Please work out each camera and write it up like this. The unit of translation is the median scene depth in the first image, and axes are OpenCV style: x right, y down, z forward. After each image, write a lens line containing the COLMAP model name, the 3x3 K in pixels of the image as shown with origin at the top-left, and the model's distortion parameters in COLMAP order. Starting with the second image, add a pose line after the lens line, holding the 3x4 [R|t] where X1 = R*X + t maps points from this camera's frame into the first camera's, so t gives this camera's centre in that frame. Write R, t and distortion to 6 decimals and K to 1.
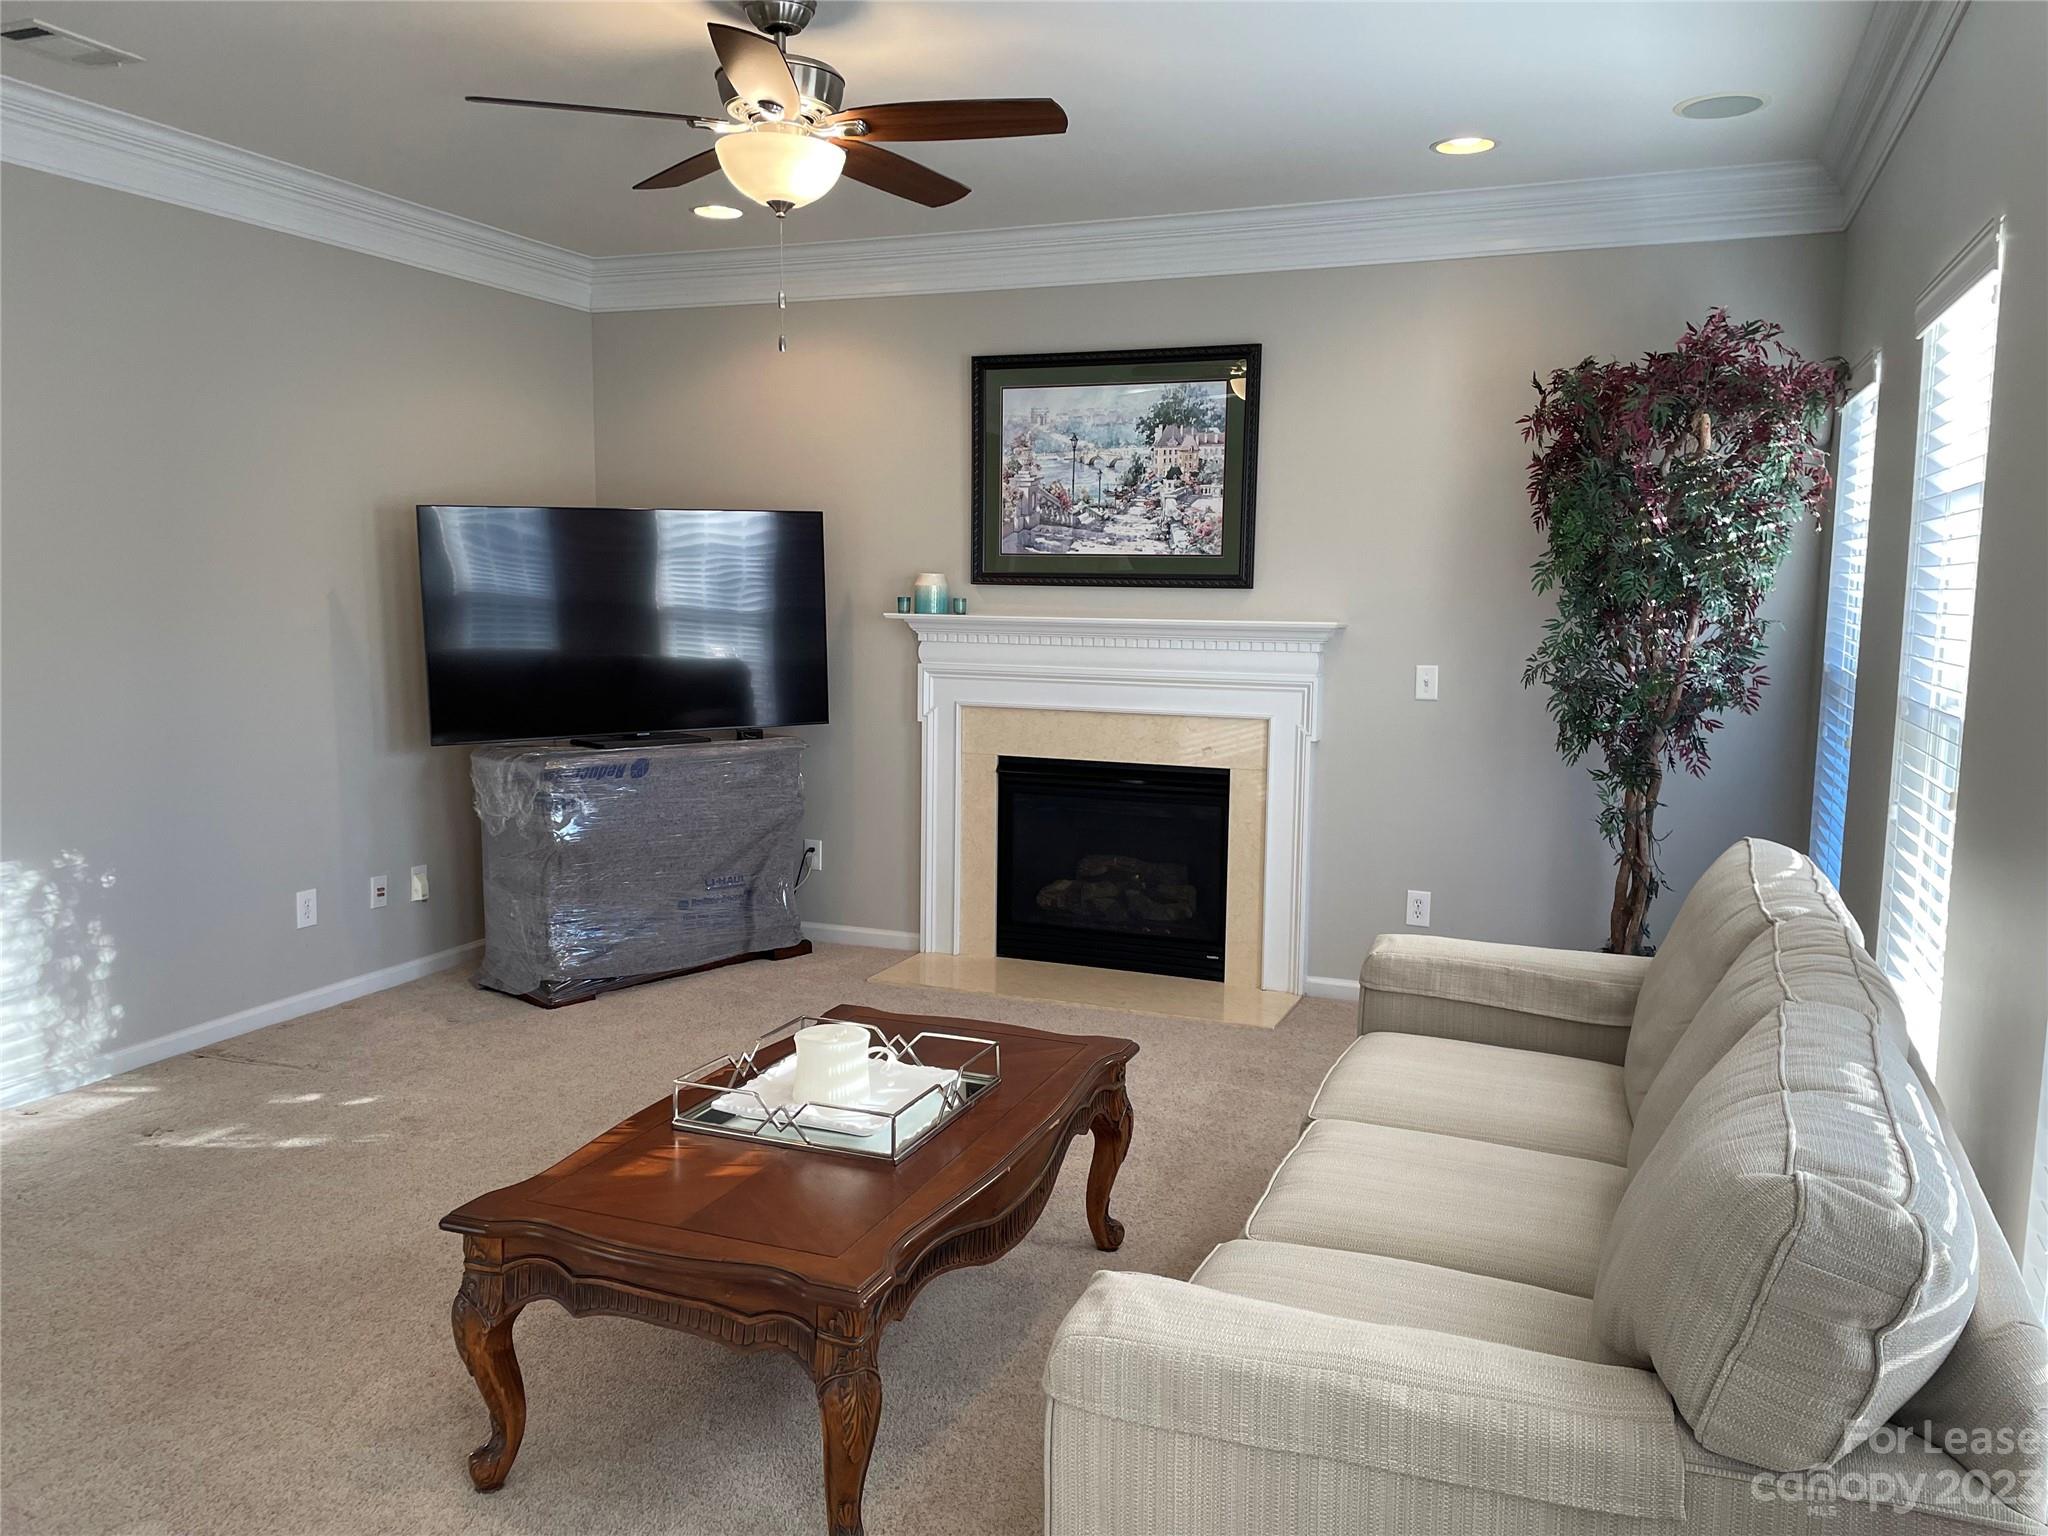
lens RADIAL K [[1538.4, 0, 1020.1], [0, 1538.4, 772.5], [0, 0, 1]] dist [0.025391, -0.017314]
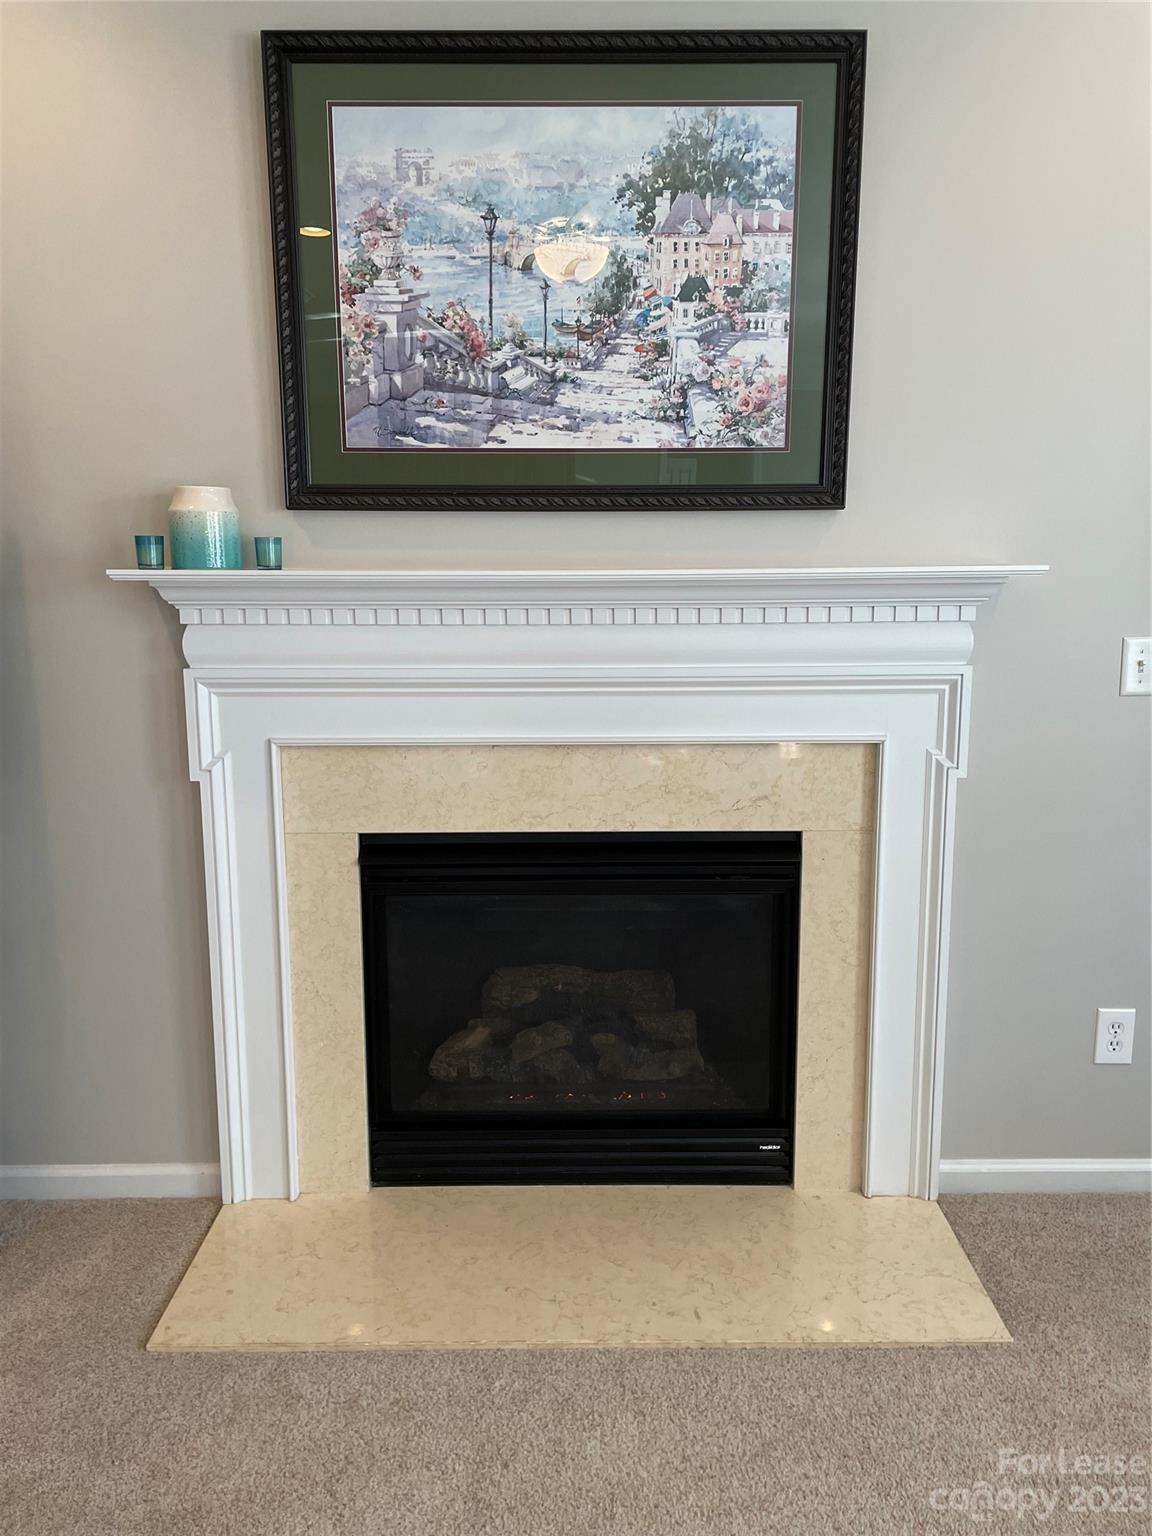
lens RADIAL K [[1153.8, 0, 588.1], [0, 1153.8, 759.4], [0, 0, 1]] dist [0.025391, -0.017314]
pose [[0.925129, -0.082029, 0.370685, -0.092057], [0.061515, 0.995865, 0.066850, -0.061922], [-0.374636, -0.039043, 0.926349, 0.630608]]
